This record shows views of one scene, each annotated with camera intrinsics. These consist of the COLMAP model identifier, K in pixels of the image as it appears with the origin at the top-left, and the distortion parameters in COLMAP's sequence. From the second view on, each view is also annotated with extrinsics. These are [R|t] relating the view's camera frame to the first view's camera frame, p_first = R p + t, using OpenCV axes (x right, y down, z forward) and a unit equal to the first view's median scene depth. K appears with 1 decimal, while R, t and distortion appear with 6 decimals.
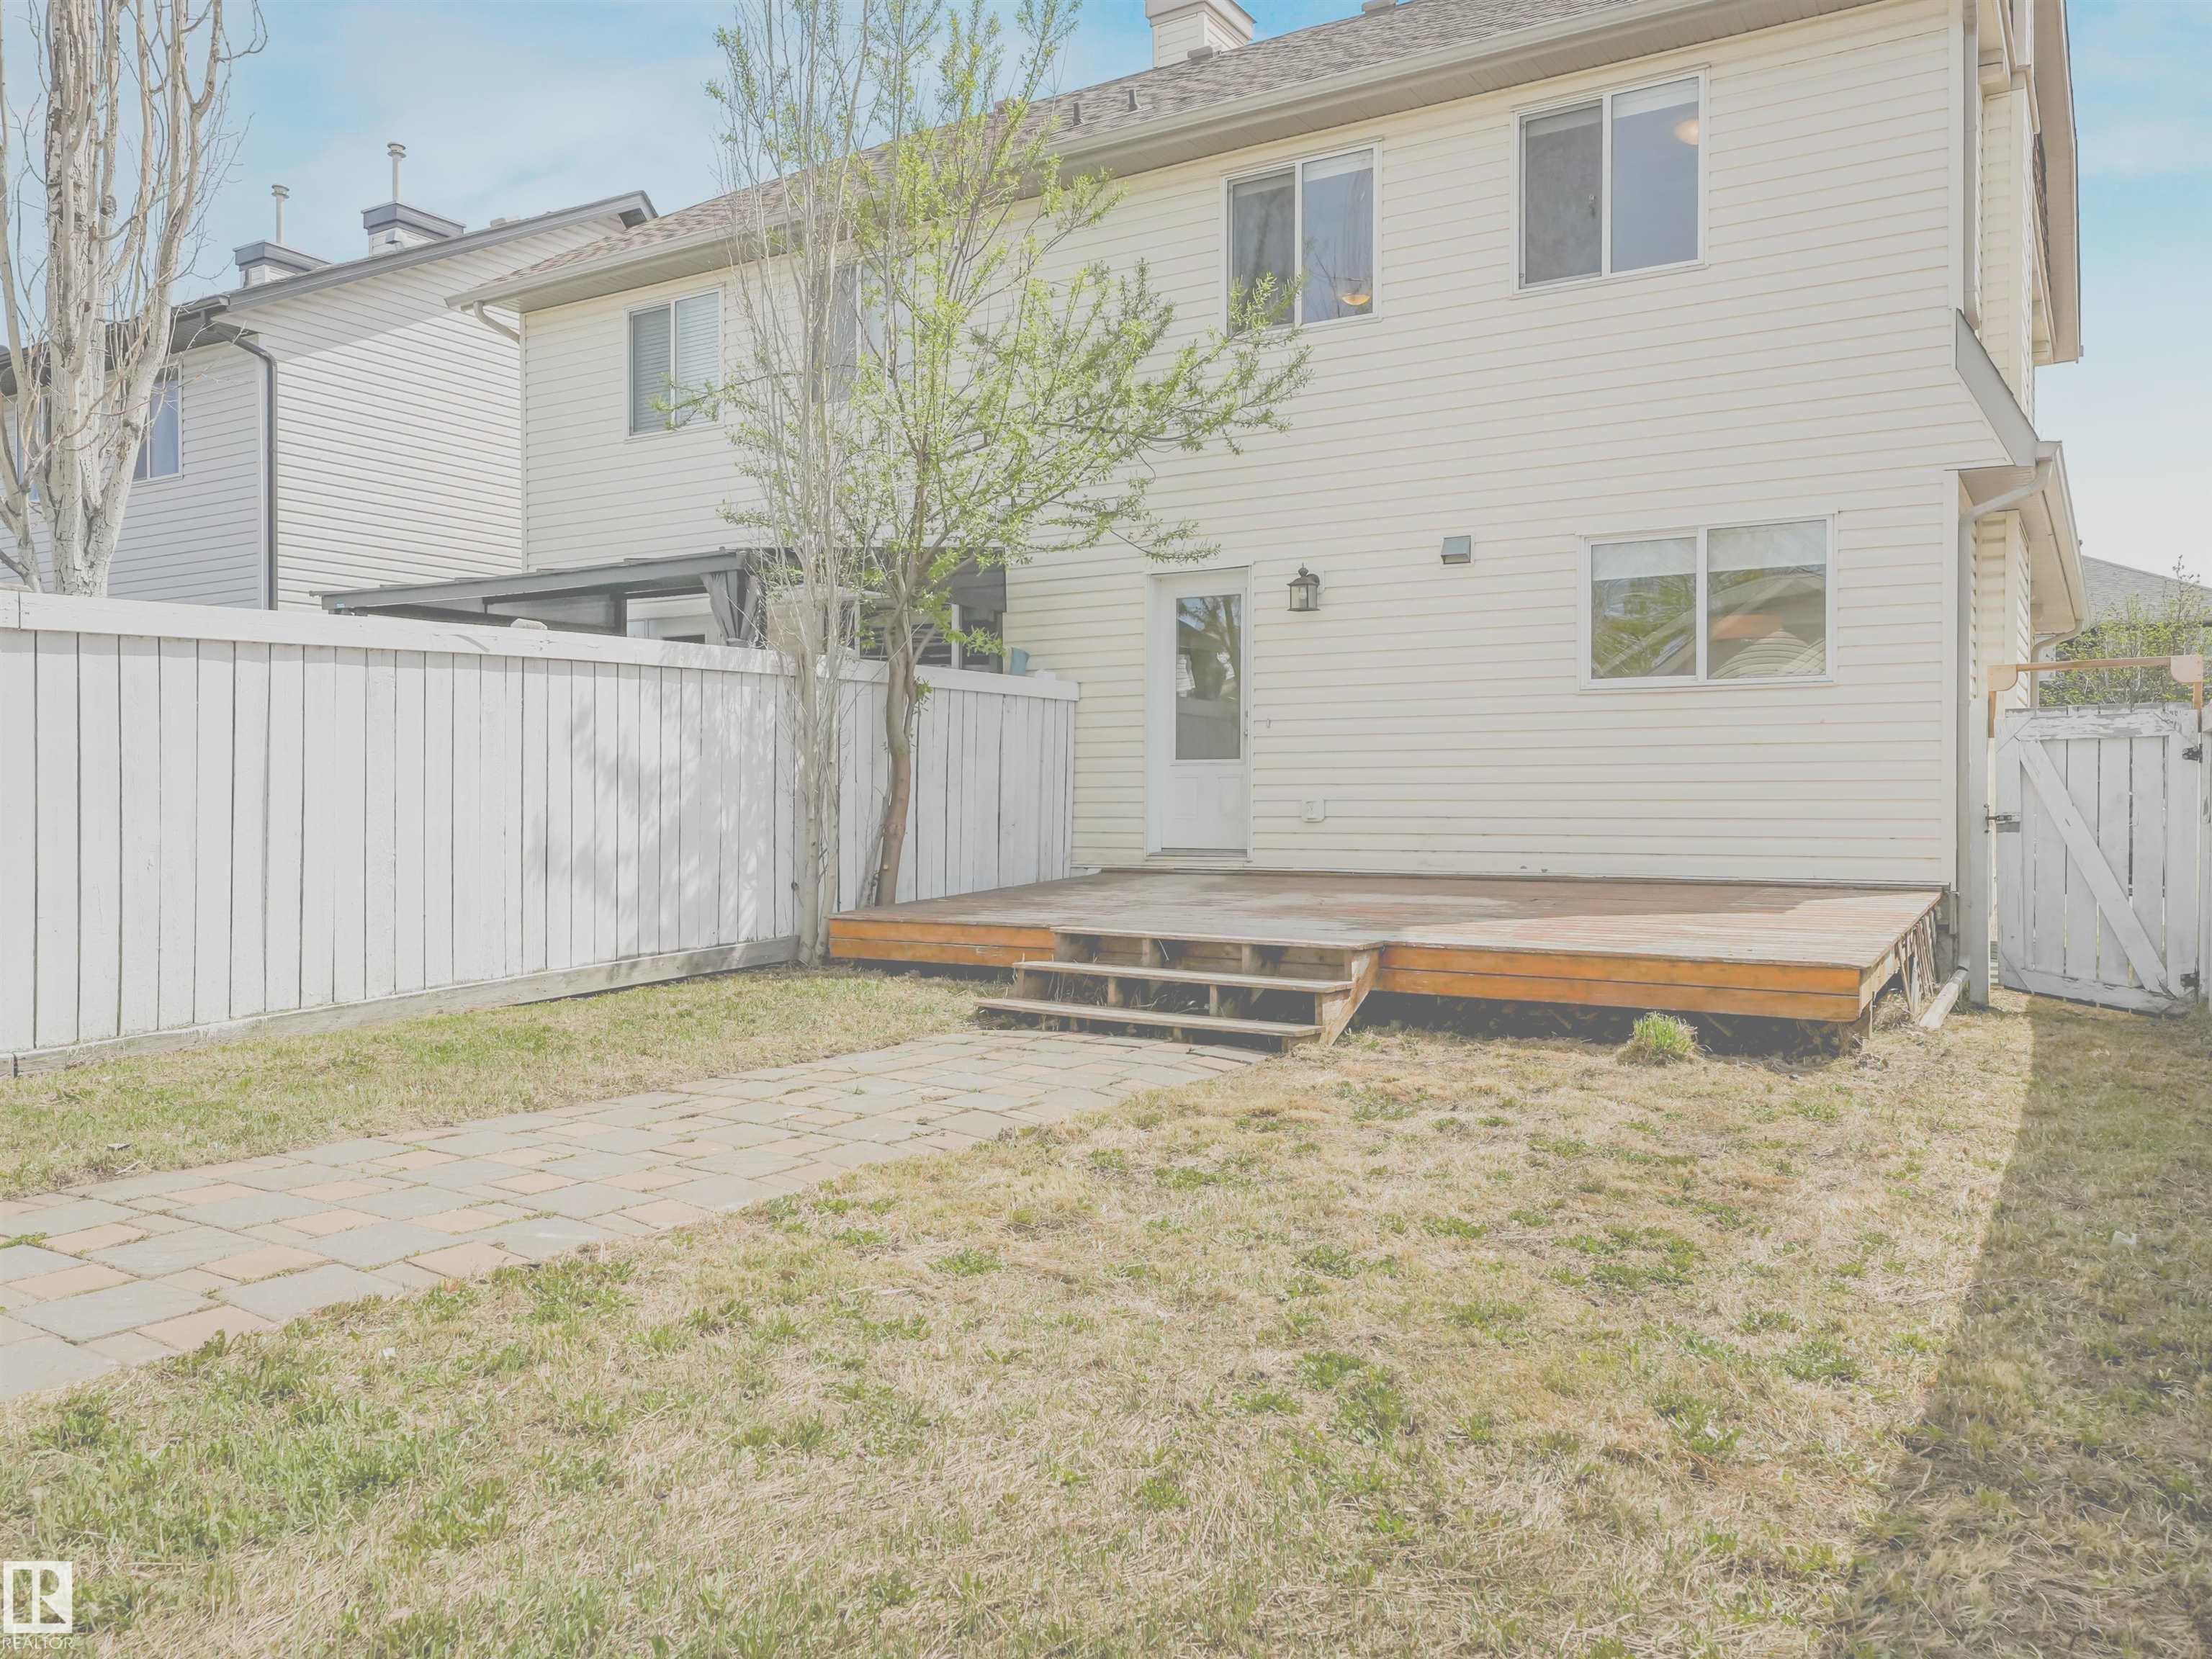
lens RADIAL K [[1675.4, 0, 1115.2], [0, 1675.4, 805.1], [0, 0, 1]] dist [0.002957, -0.000776]
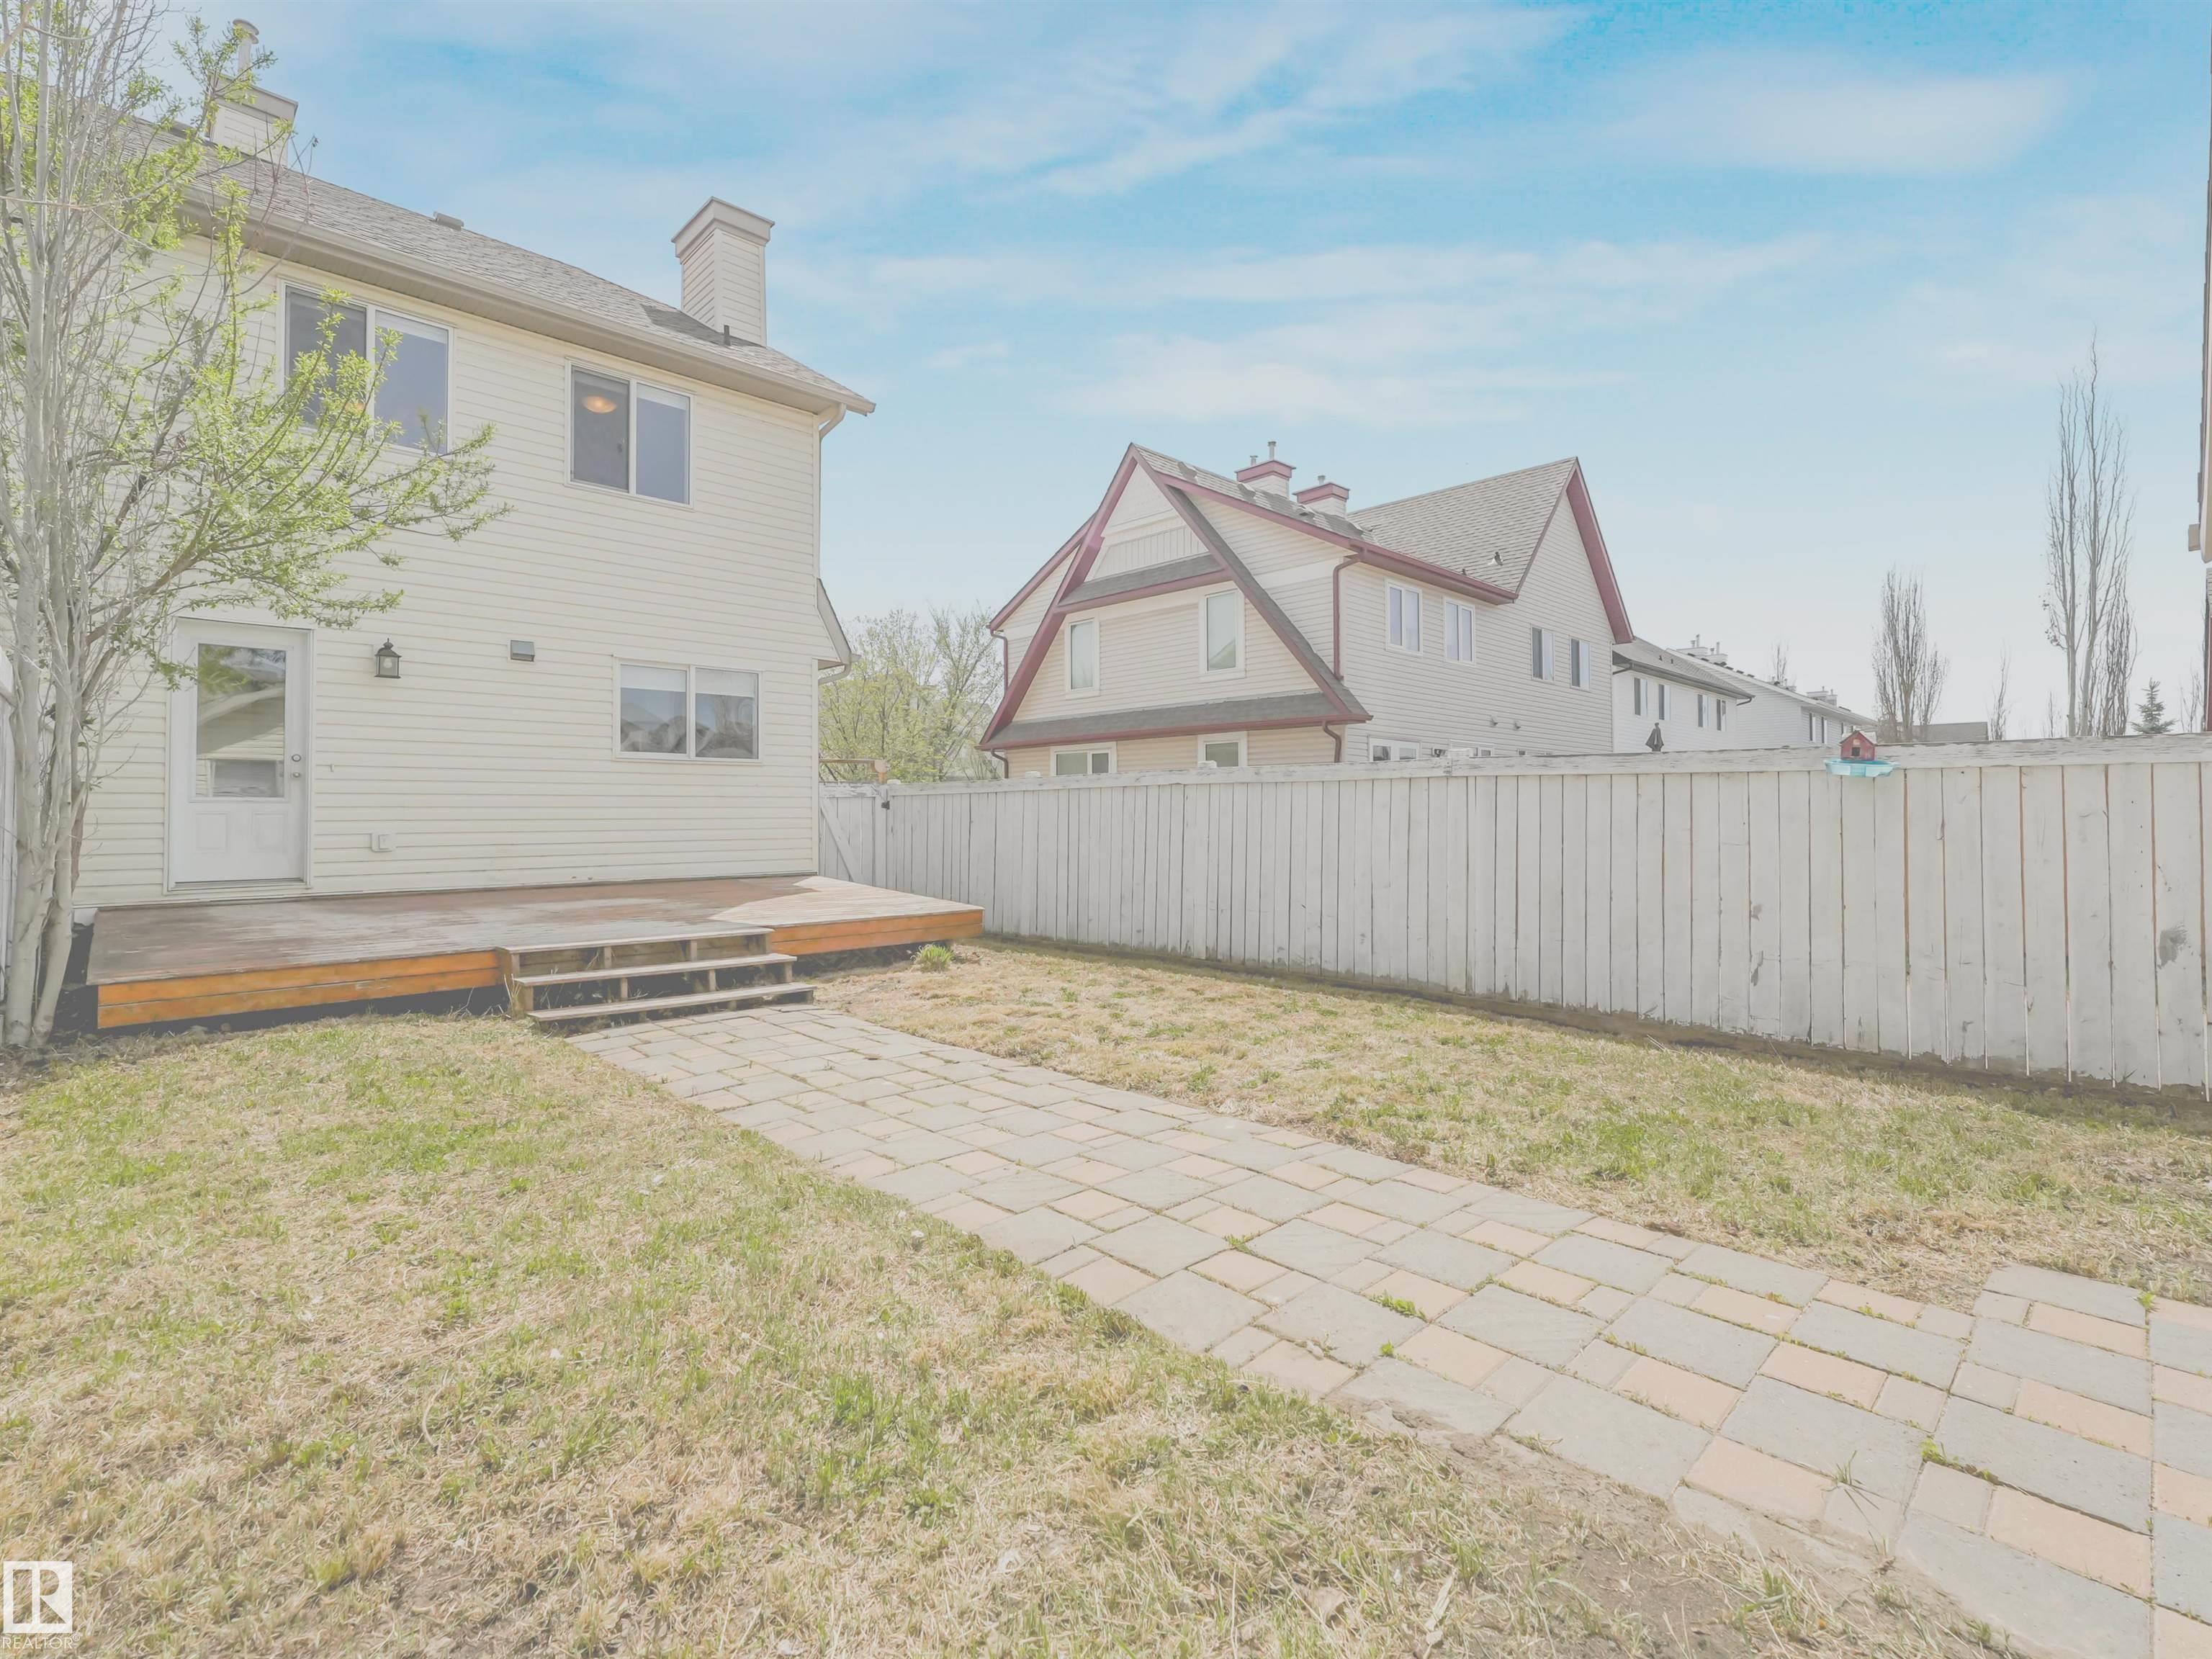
lens RADIAL K [[1023.7, 0, 1101.9], [0, 1023.7, 791.6], [0, 0, 1]] dist [-0.002737, -0.000104]
pose [[0.252048, 0.018809, 0.967532, -0.511829], [0.003809, 0.999784, -0.020428, -0.017610], [-0.967707, 0.008834, 0.251922, 0.338044]]
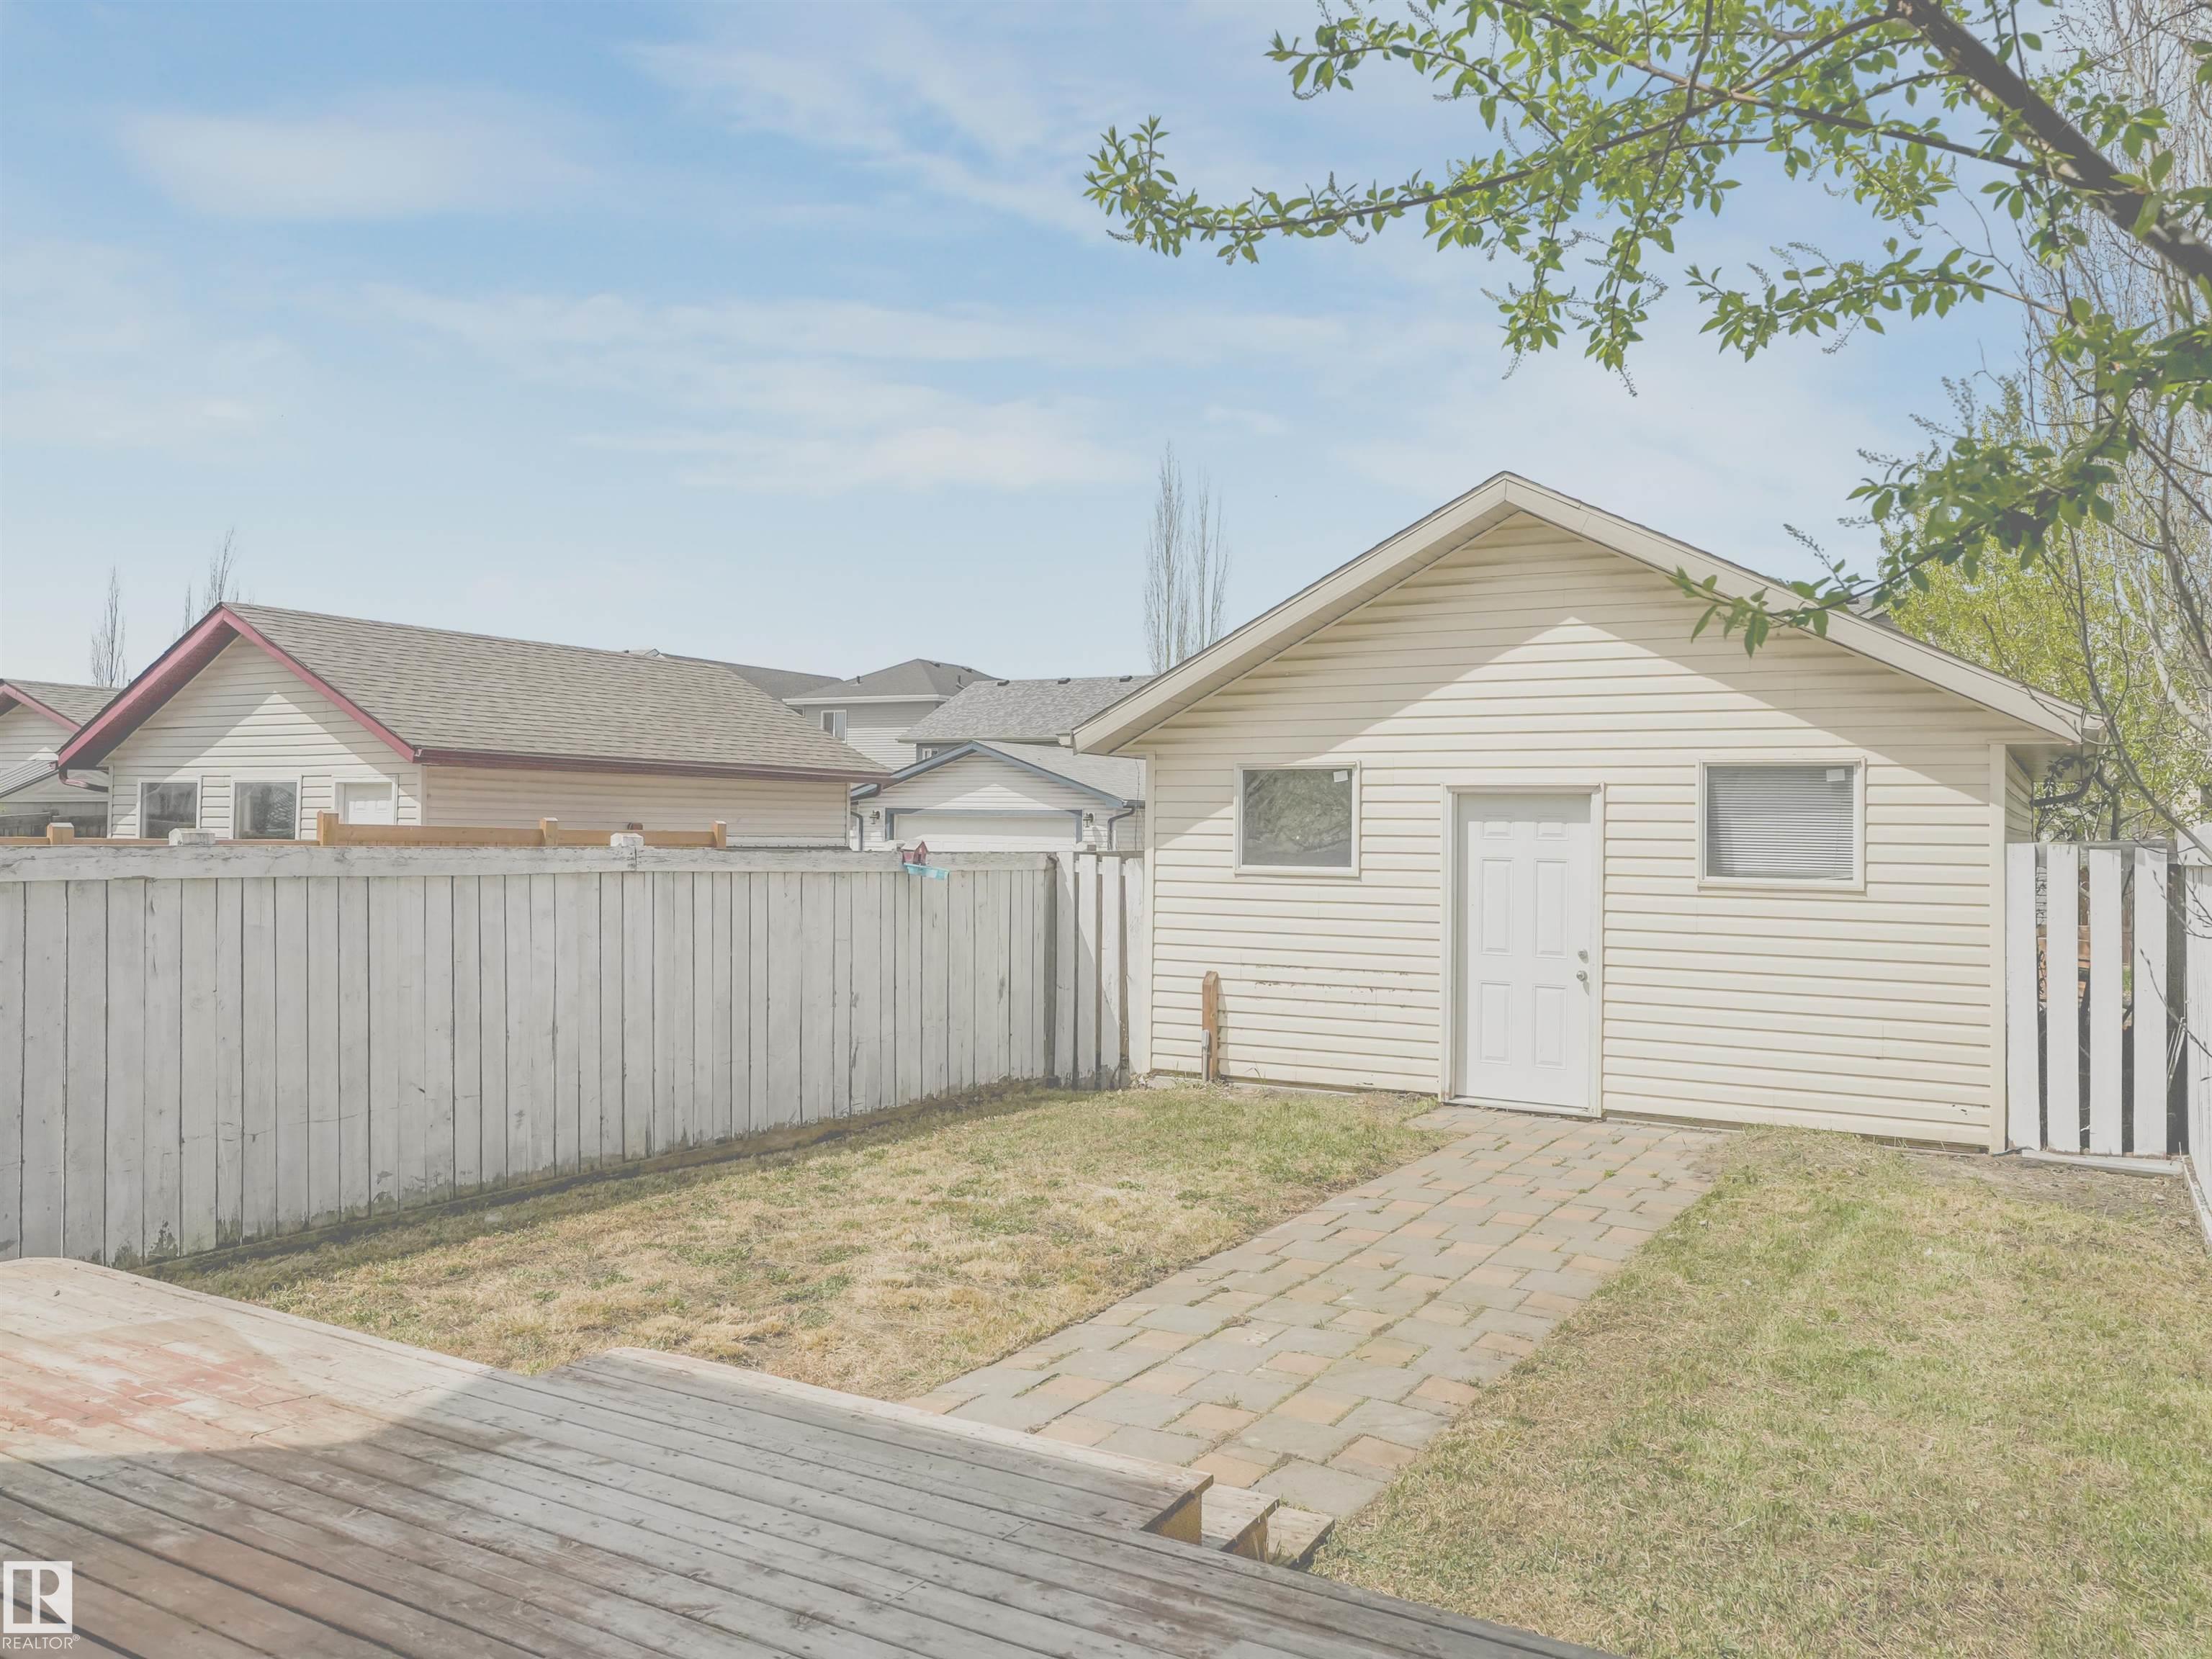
lens RADIAL K [[1668.4, 0, 1108.1], [0, 1668.4, 784.3], [0, 0, 1]] dist [-0.001423, 0.003524]
pose [[-0.999605, -0.018628, -0.021052, -0.001685], [-0.018060, 0.999477, -0.026819, -0.067402], [0.021540, -0.026428, -0.999419, 1.141526]]
